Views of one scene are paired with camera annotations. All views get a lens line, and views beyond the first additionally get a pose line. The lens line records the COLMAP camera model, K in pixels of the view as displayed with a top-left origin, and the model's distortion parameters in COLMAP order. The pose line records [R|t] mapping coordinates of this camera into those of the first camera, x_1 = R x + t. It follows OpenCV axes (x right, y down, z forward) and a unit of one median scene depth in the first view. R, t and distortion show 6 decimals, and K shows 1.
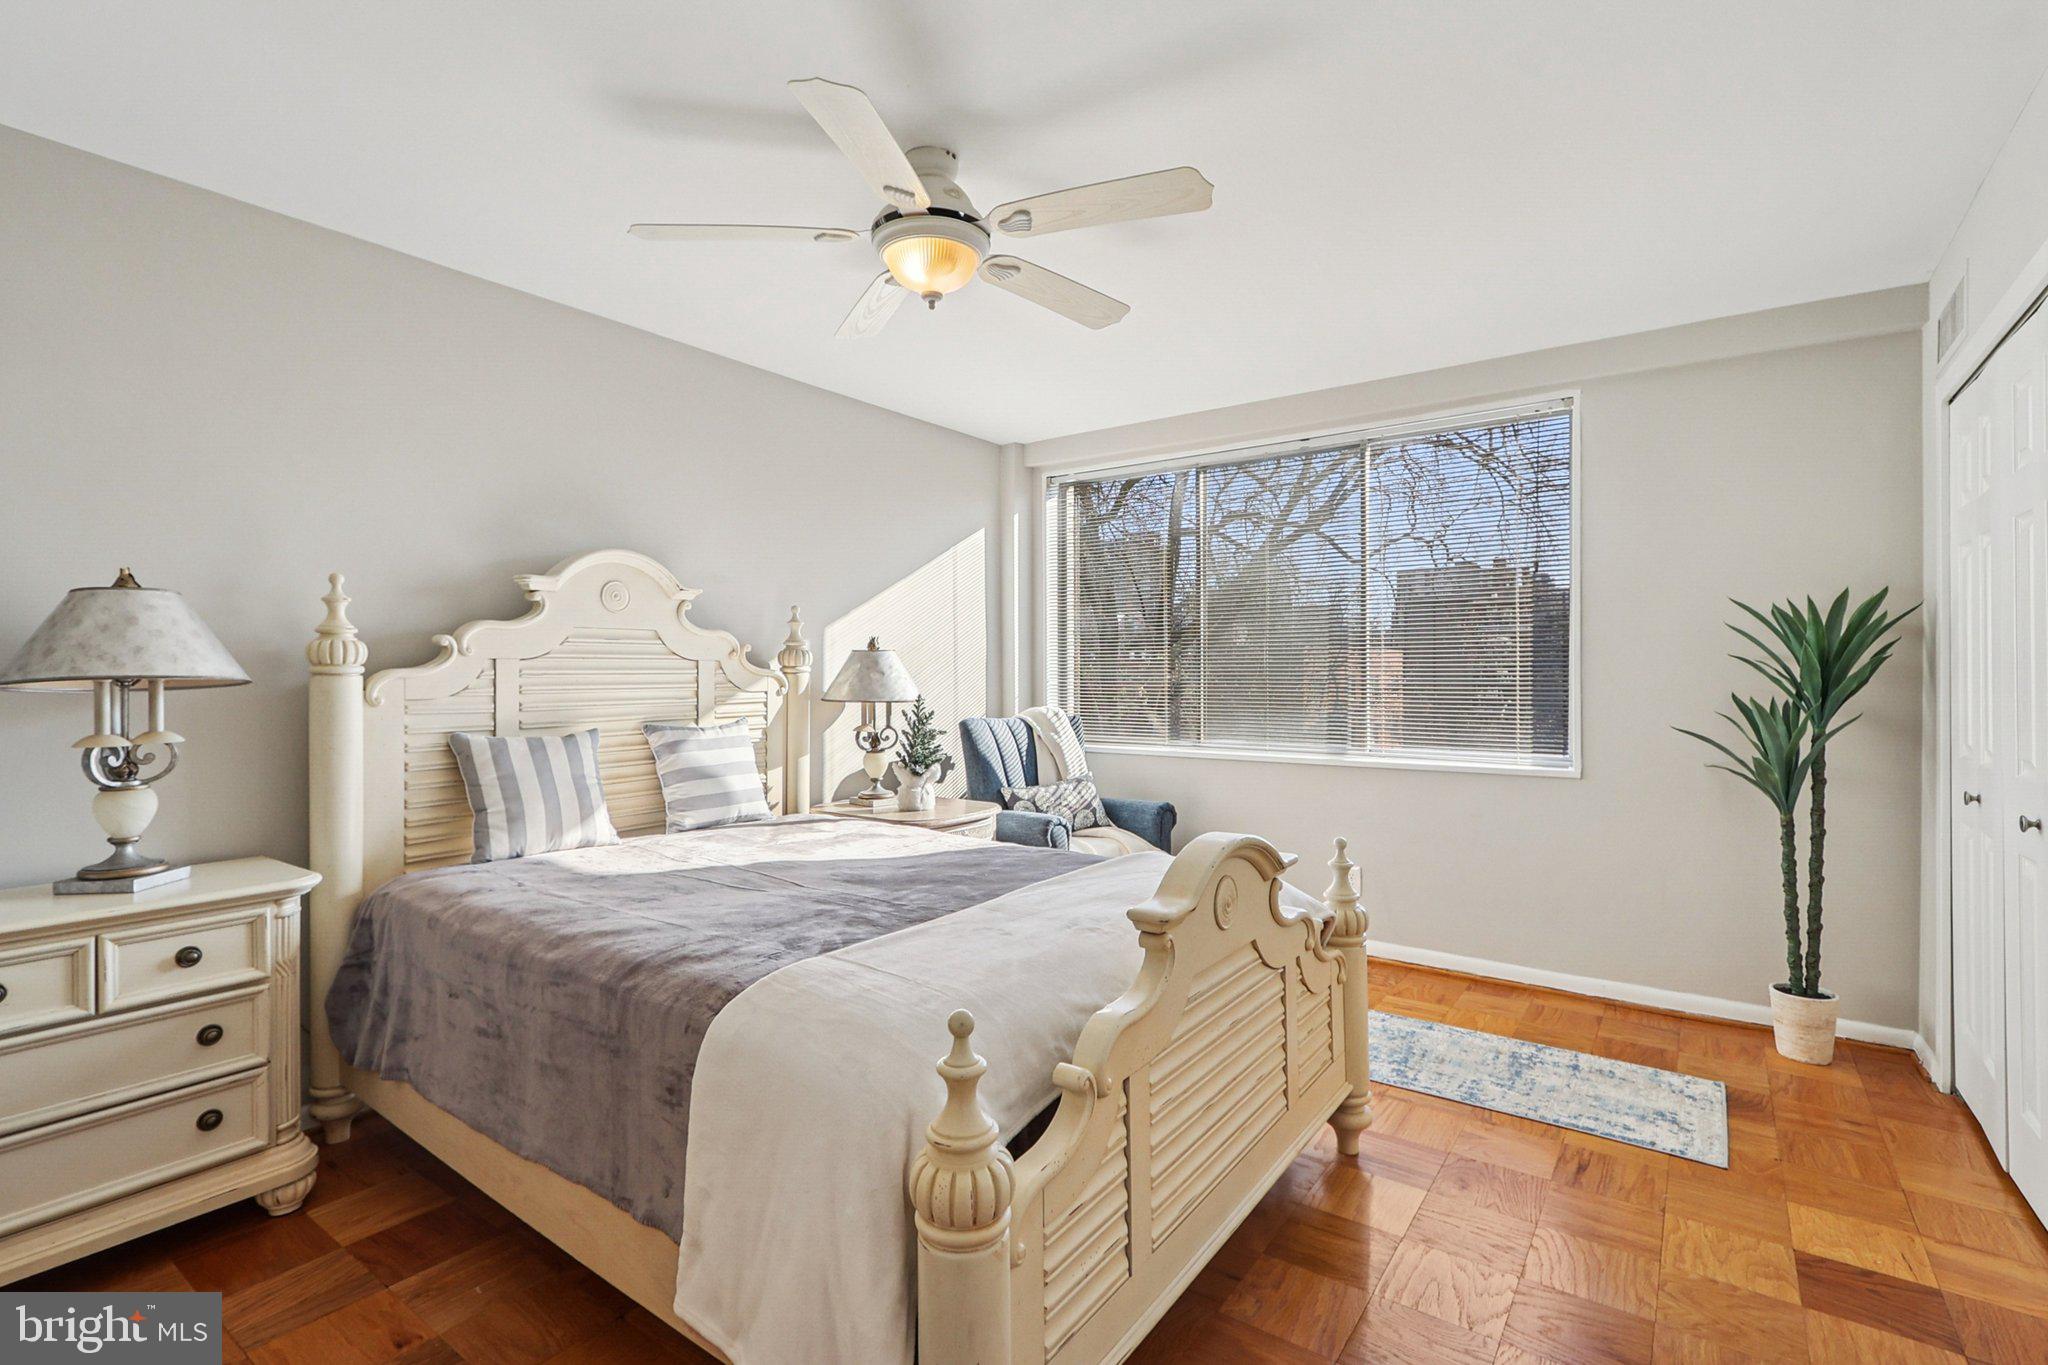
lens RADIAL K [[961.4, 0, 1014.9], [0, 961.4, 668.3], [0, 0, 1]] dist [0.003351, -0.000303]
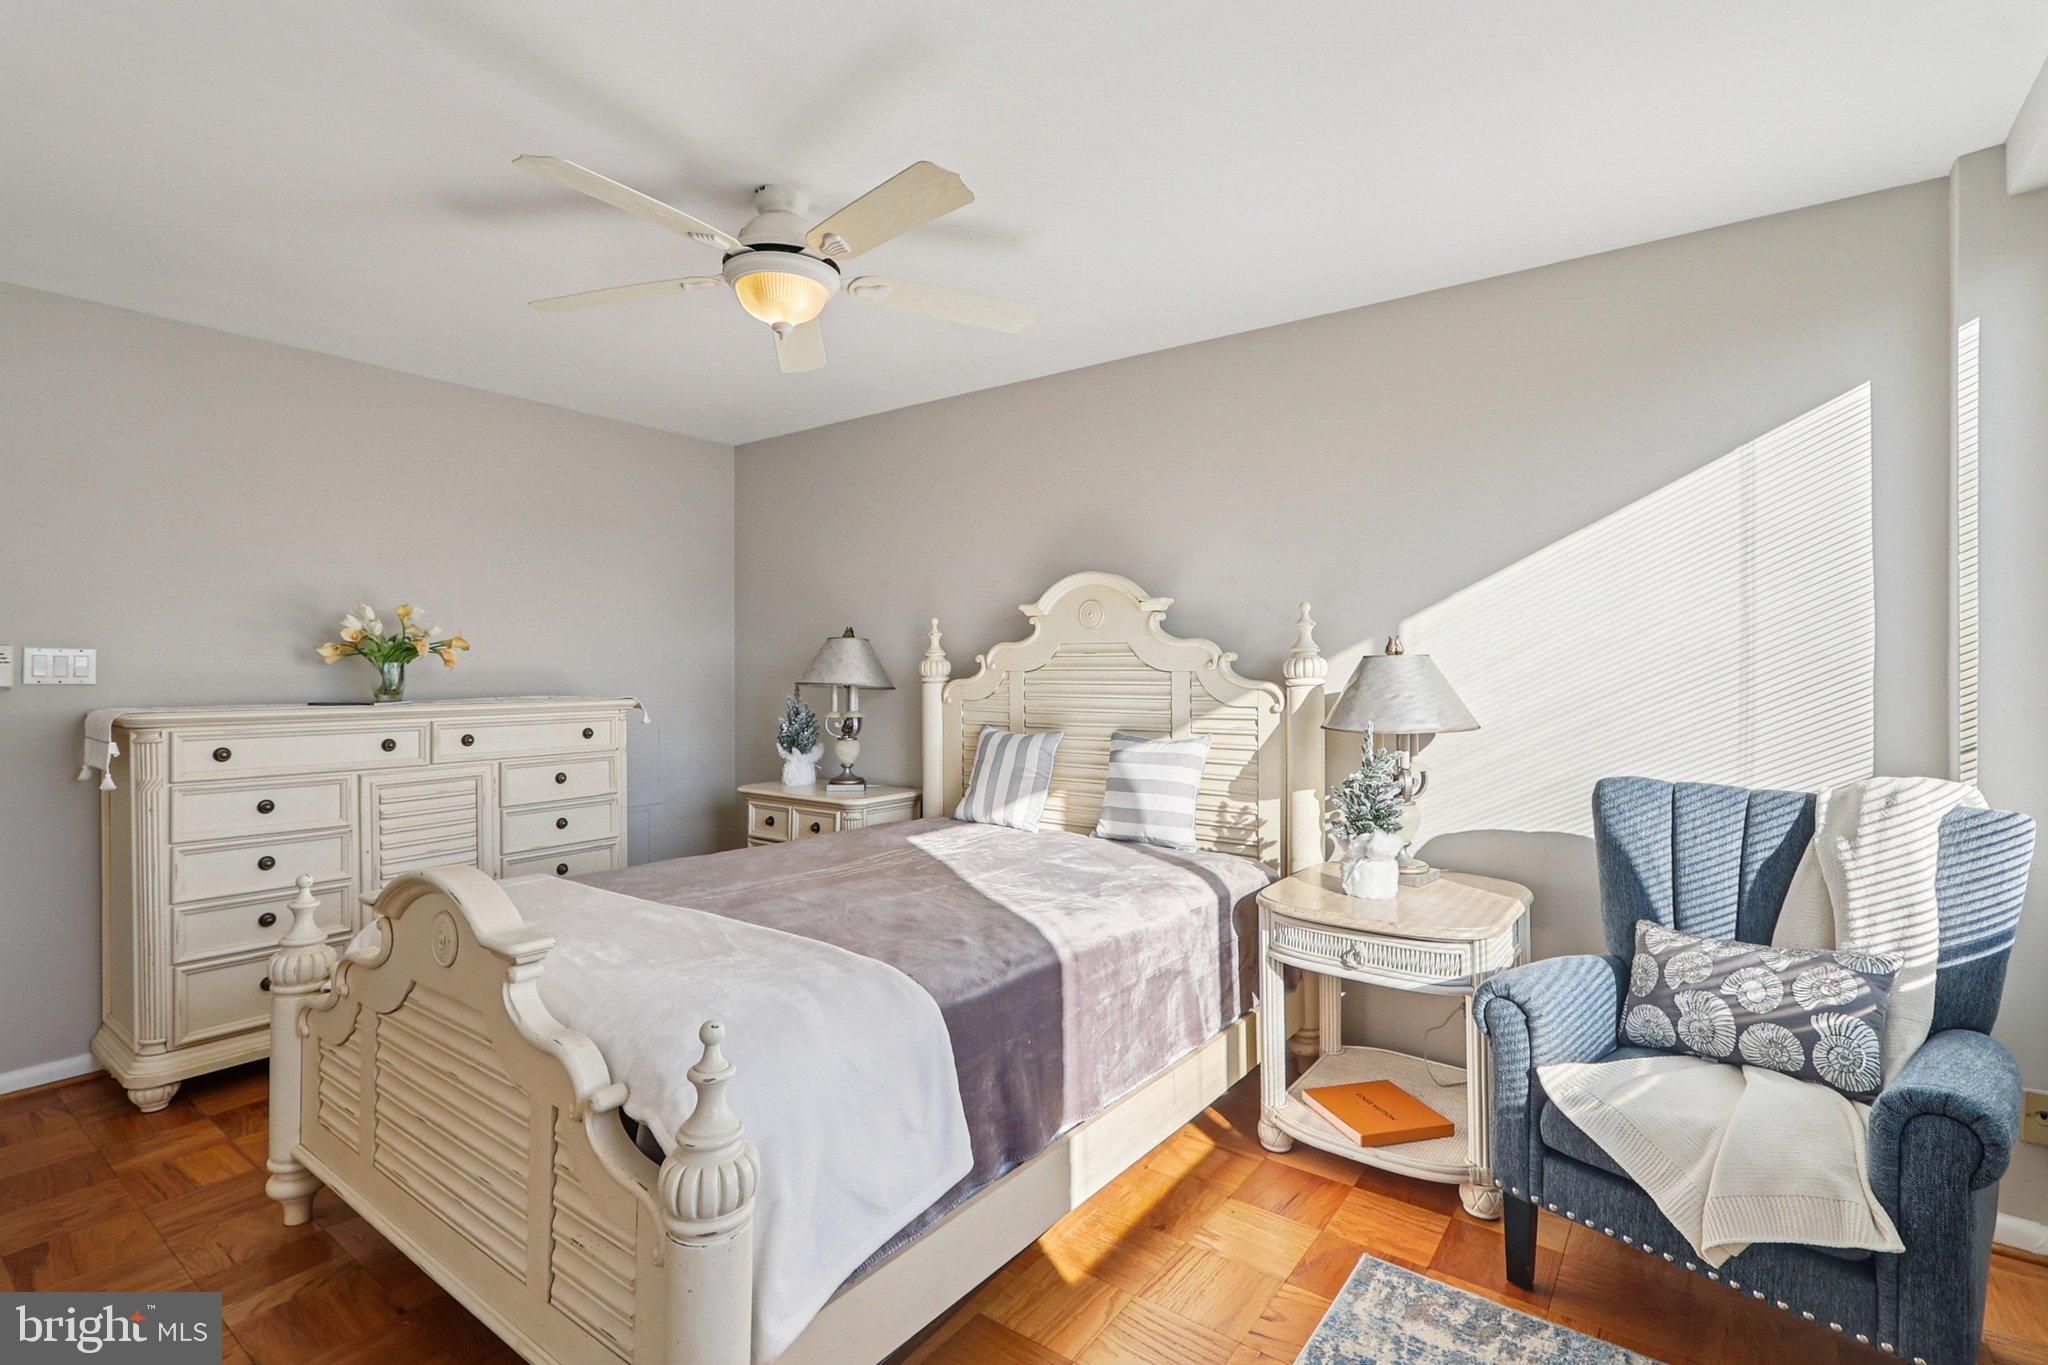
lens RADIAL K [[957.7, 0, 971.6], [0, 957.7, 649.2], [0, 0, 1]] dist [0.000299, -0.000144]
pose [[-0.038971, -0.010556, -0.999185, 0.581123], [0.009288, 0.999897, -0.010926, -0.019940], [0.999197, -0.009706, -0.038869, 0.755279]]
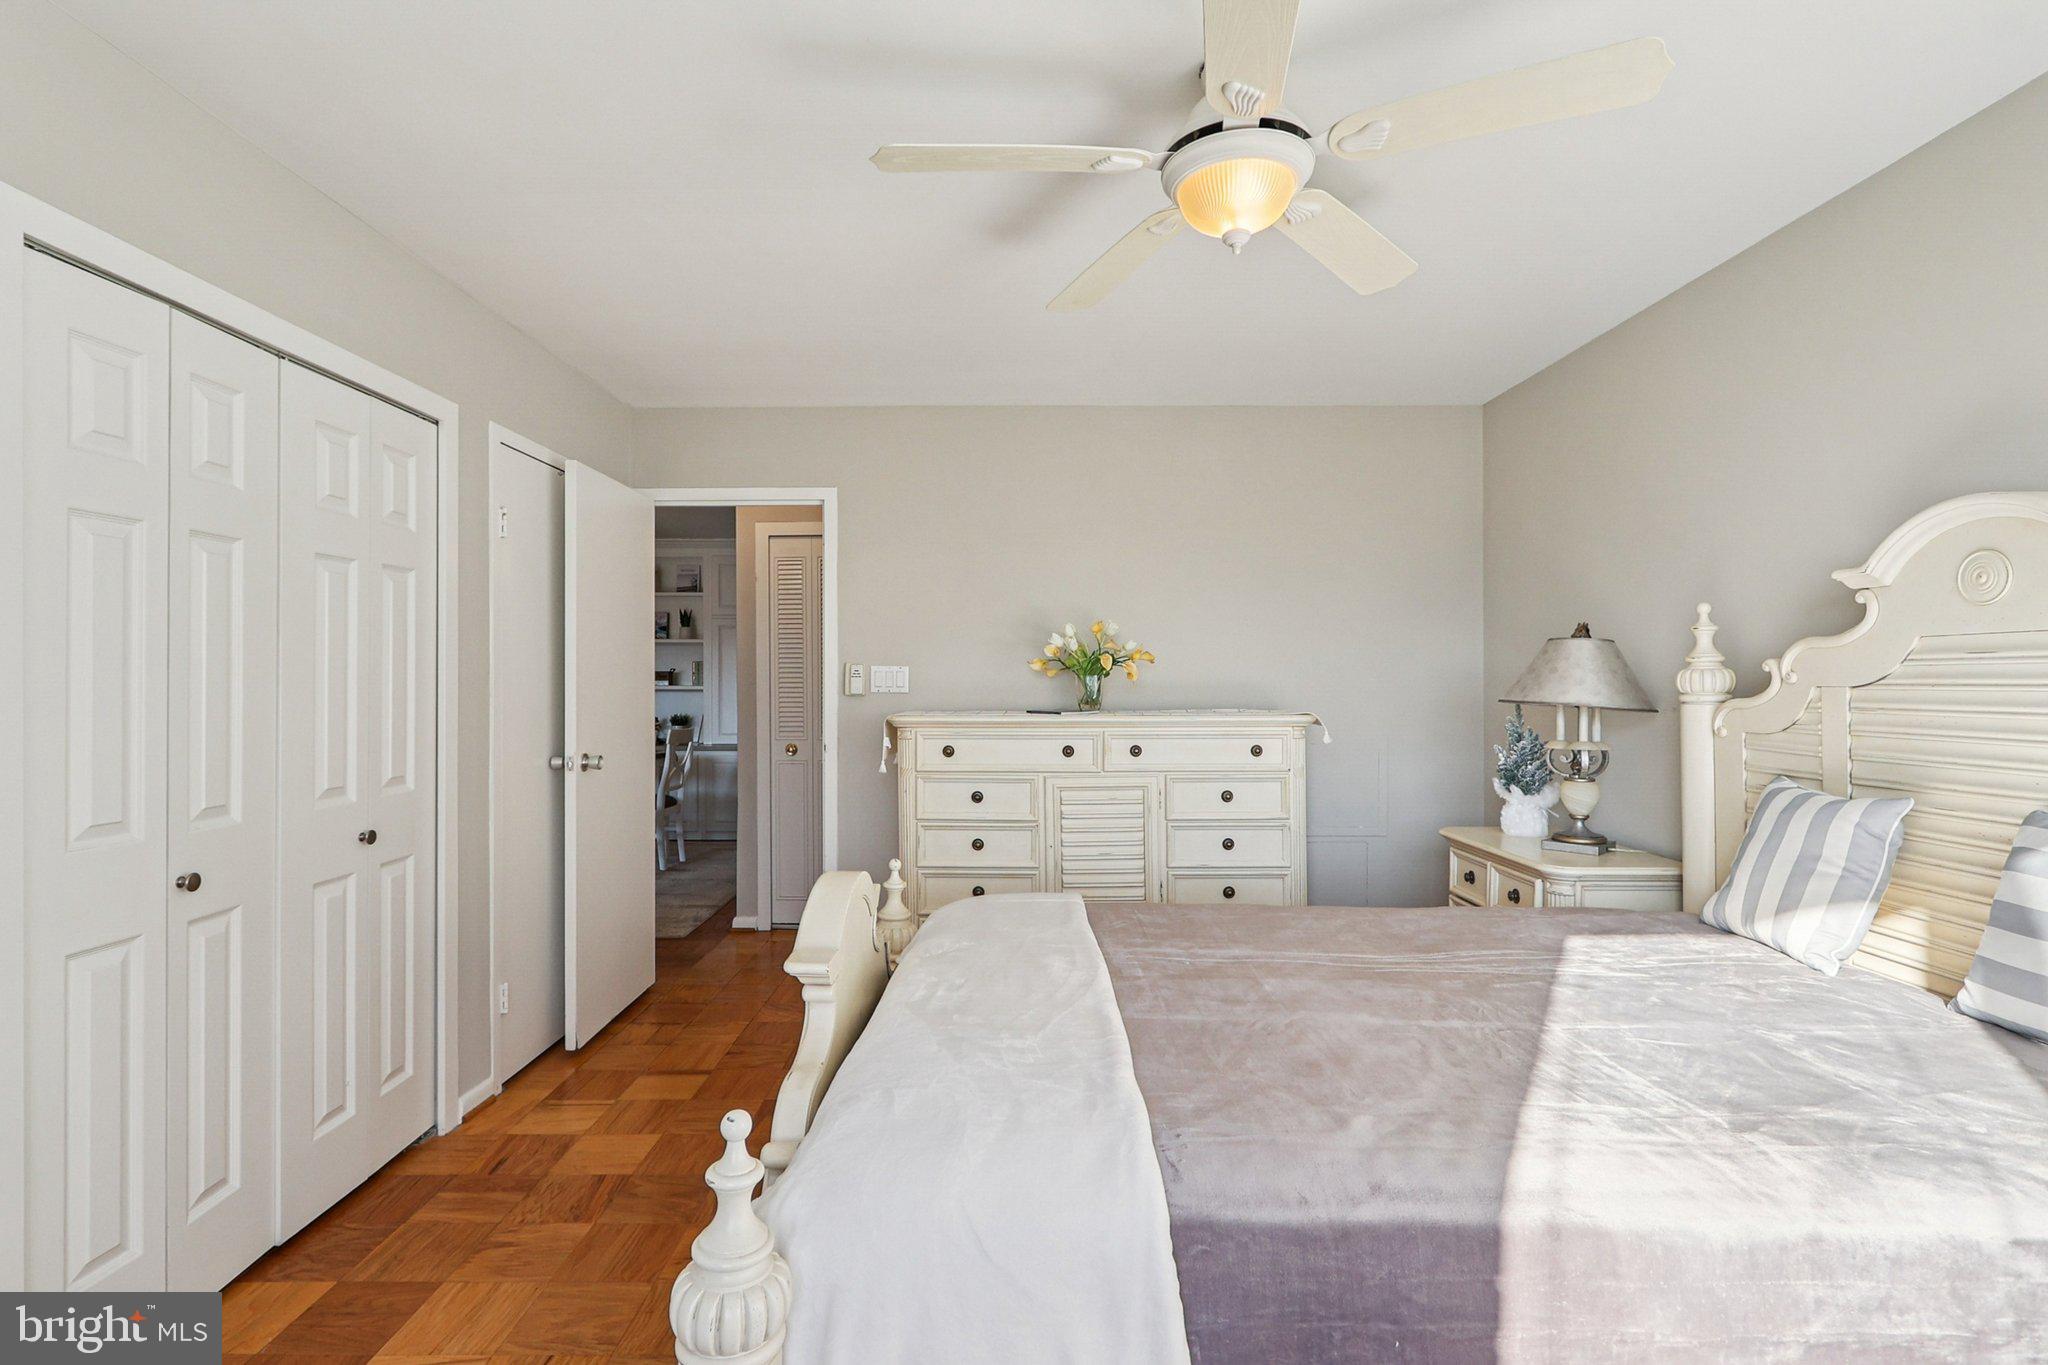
lens RADIAL K [[961.4, 0, 1014.9], [0, 961.4, 668.3], [0, 0, 1]] dist [0.003351, -0.000303]
pose [[-0.809743, 0.002250, -0.586780, 0.323948], [0.012993, 0.999816, -0.014096, -0.016493], [0.586640, -0.019038, -0.809624, 0.939734]]
